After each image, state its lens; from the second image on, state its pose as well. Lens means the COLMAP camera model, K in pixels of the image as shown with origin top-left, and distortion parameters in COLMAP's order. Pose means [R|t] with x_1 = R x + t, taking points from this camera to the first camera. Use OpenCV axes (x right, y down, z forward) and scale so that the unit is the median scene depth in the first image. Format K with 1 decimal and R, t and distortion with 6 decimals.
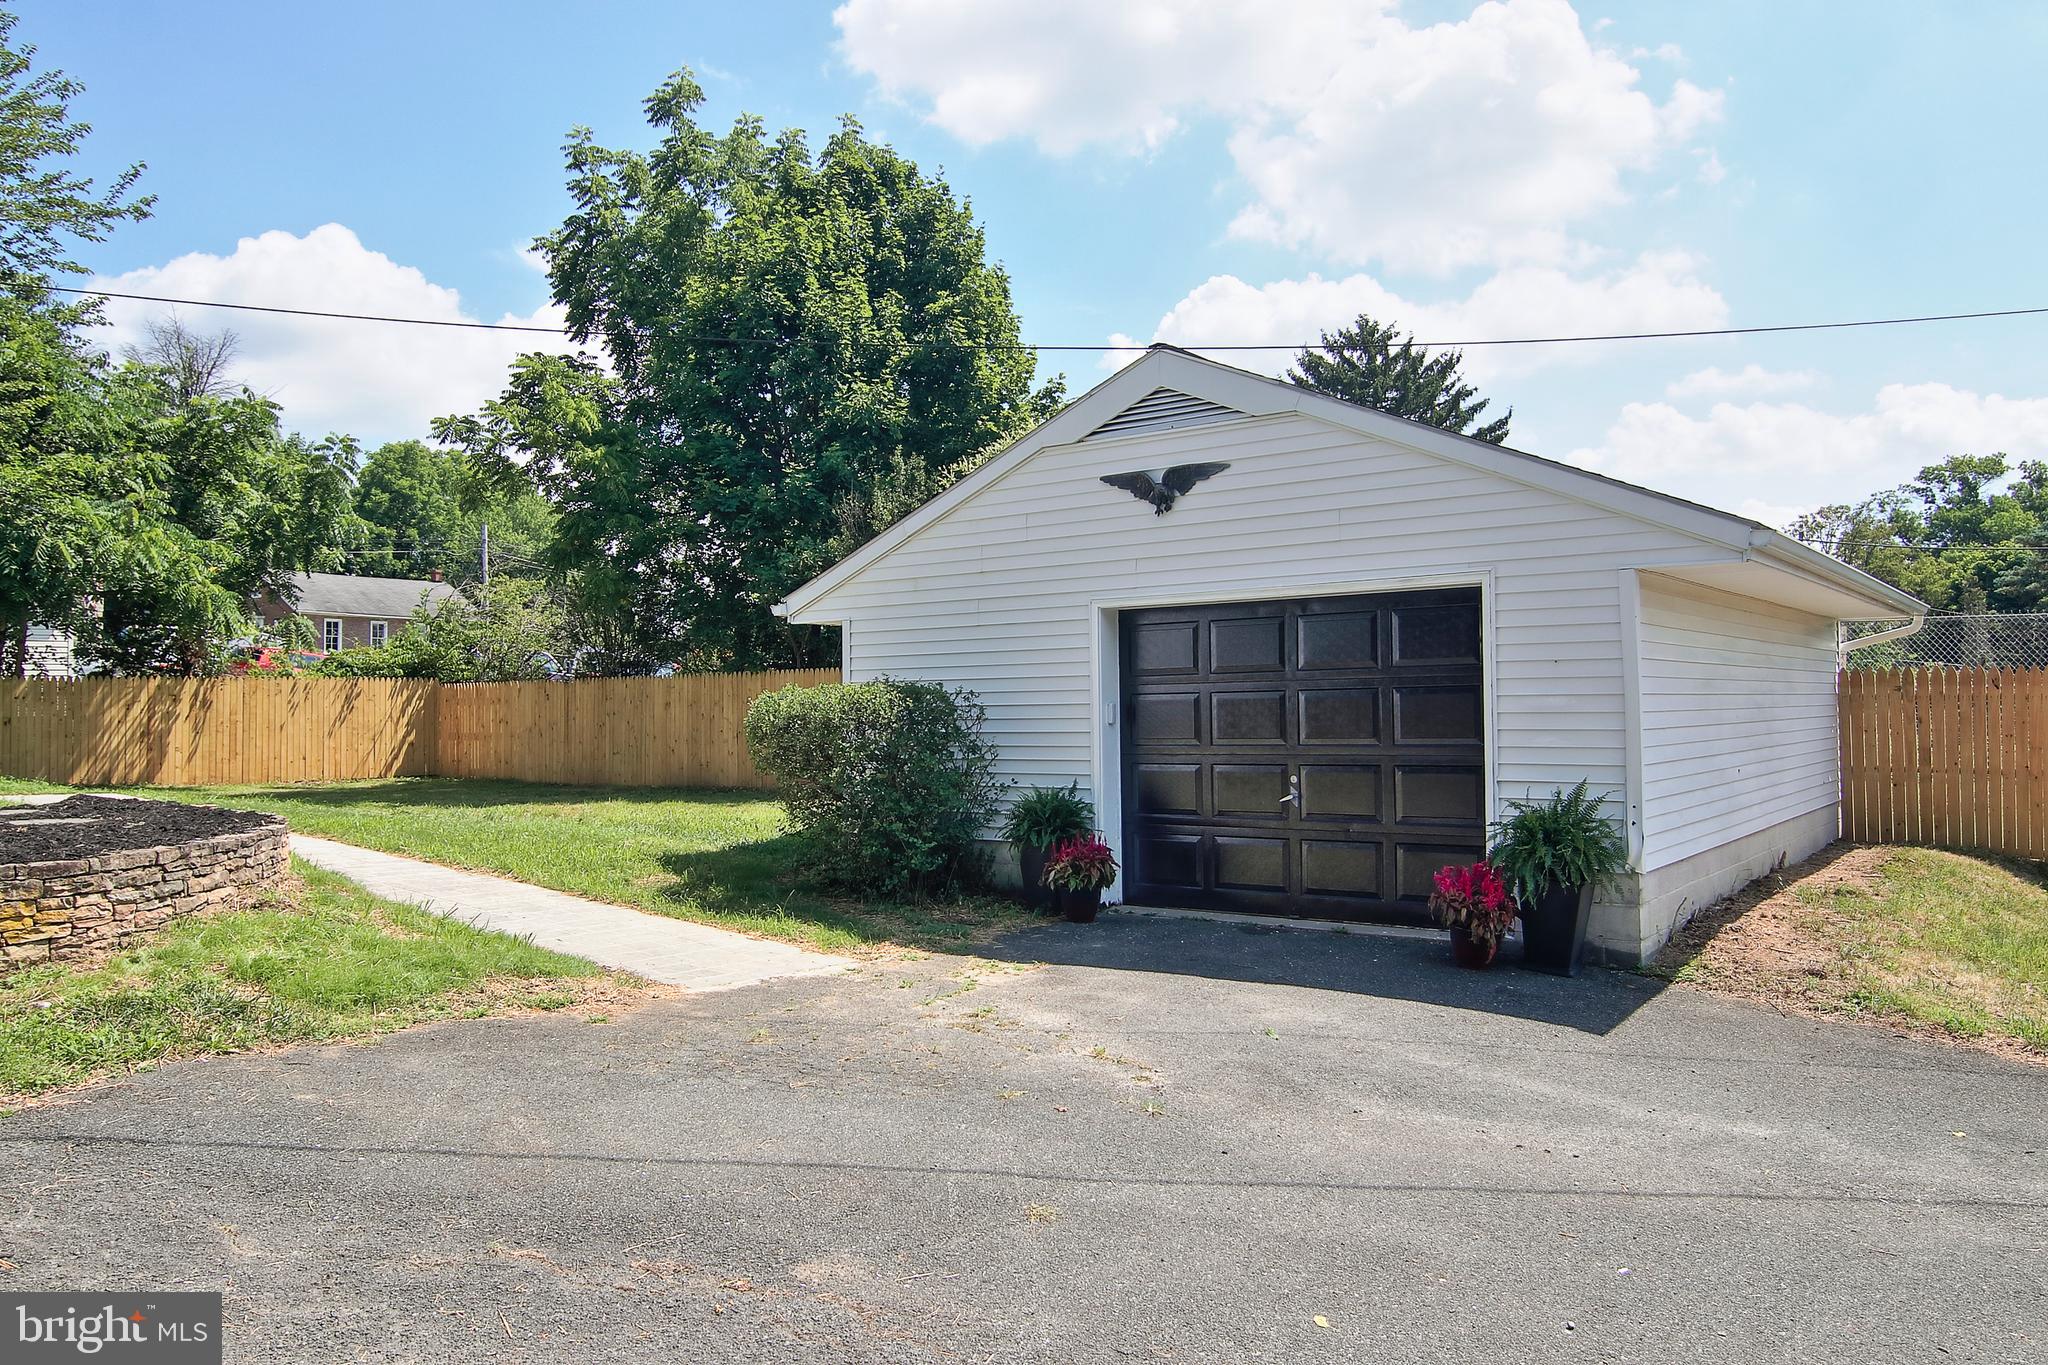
lens RADIAL K [[1472.0, 0, 1034.9], [0, 1472.0, 644.2], [0, 0, 1]] dist [-0.022048, 0.007962]
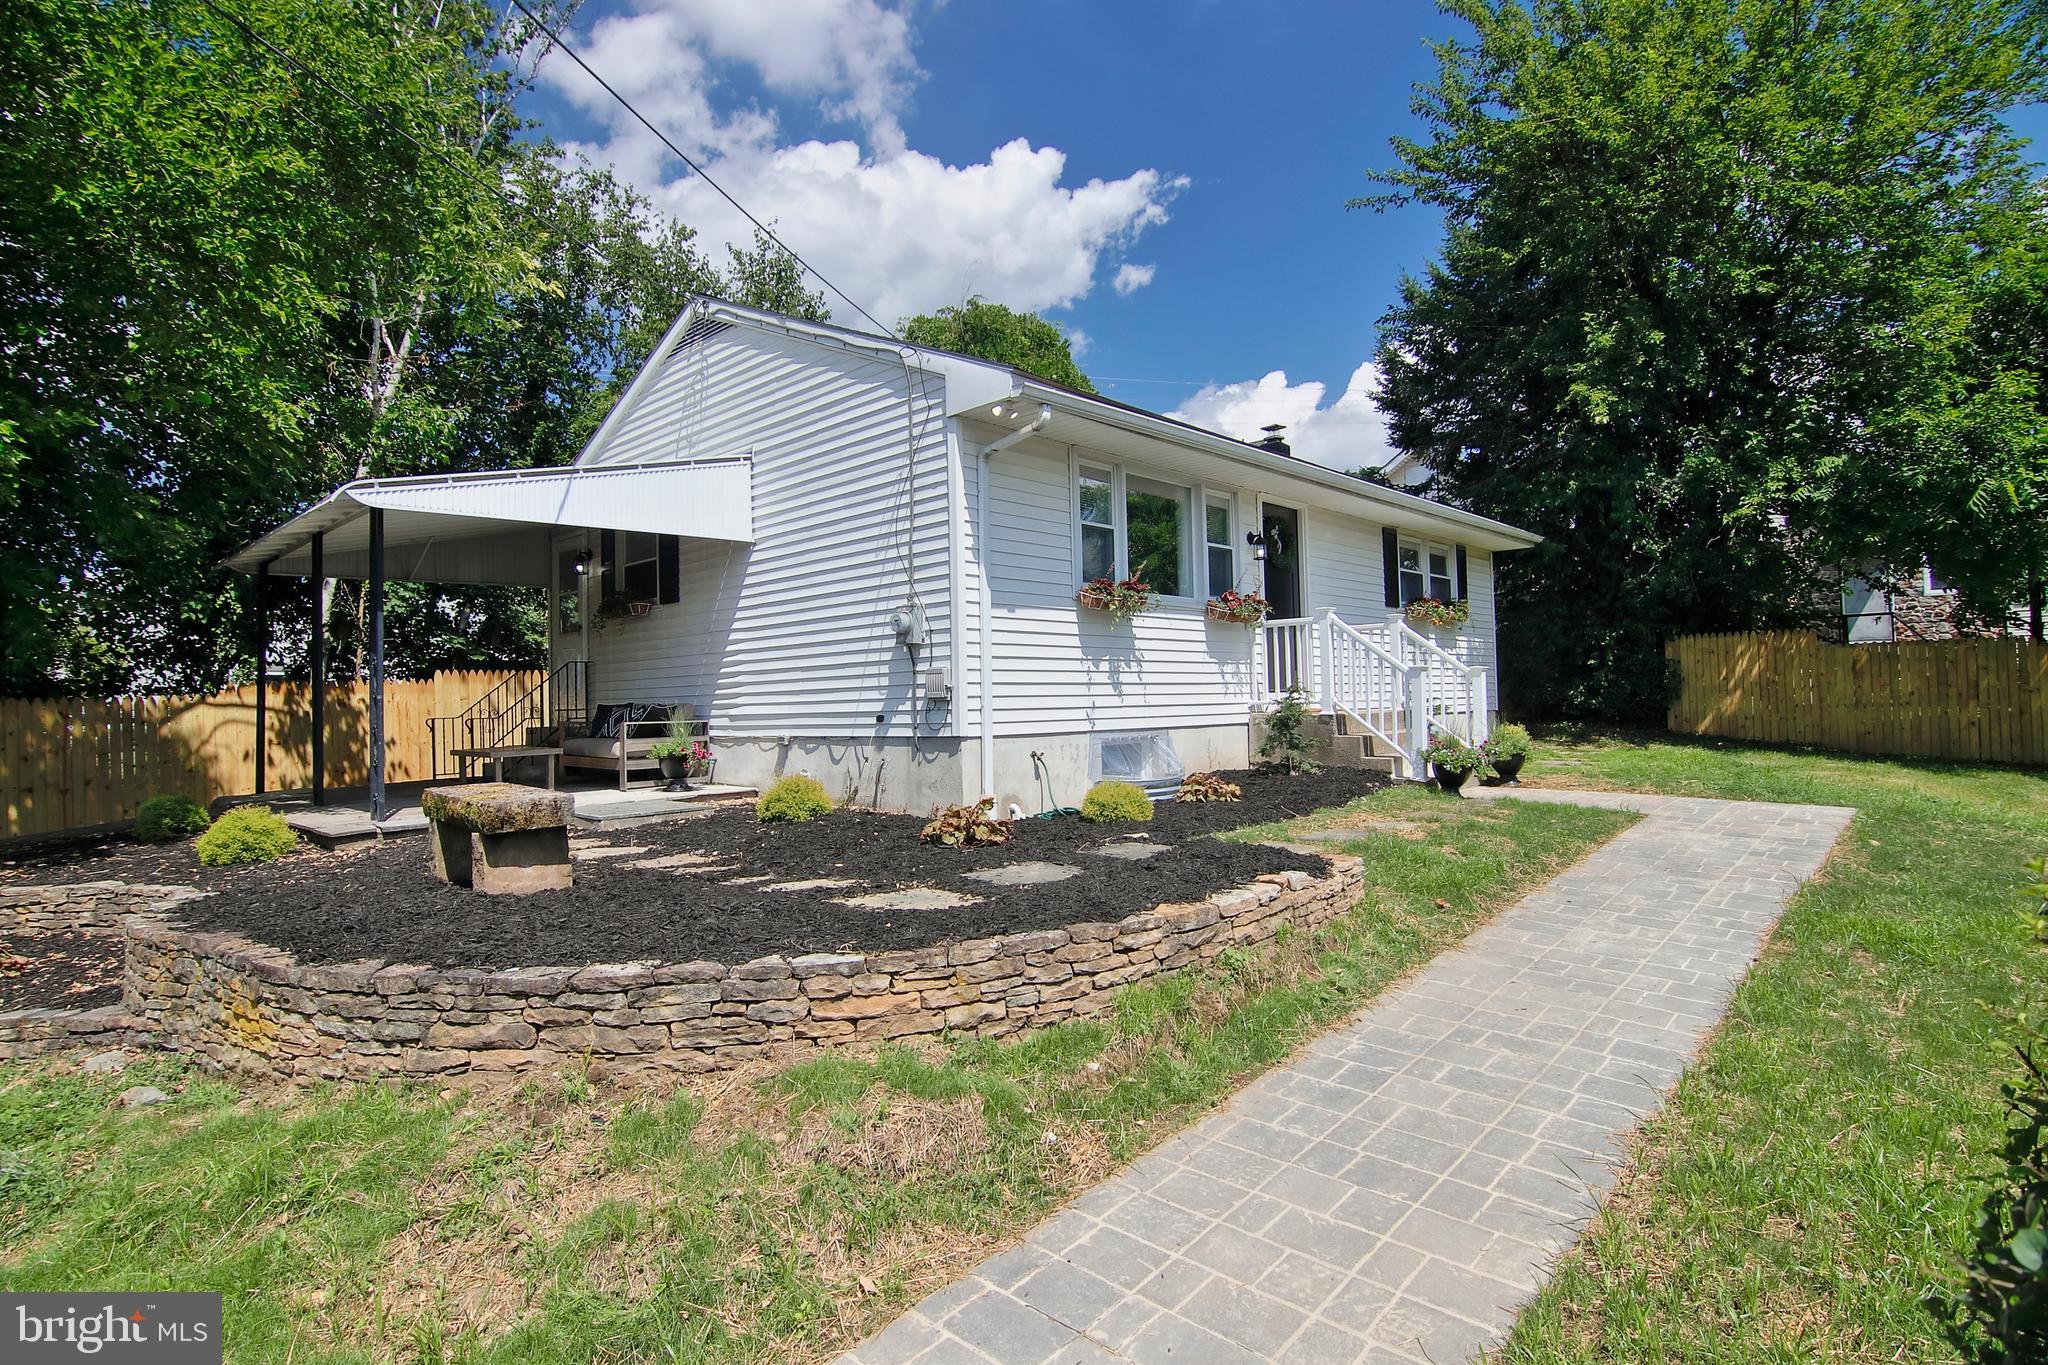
lens RADIAL K [[1032.8, 0, 1033.1], [0, 1032.8, 677.8], [0, 0, 1]] dist [-0.004438, -0.011660]
pose [[-0.089396, -0.007885, -0.995965, -0.043288], [0.070461, 0.997413, -0.014221, 0.009105], [0.993501, -0.071448, -0.088610, 0.453179]]
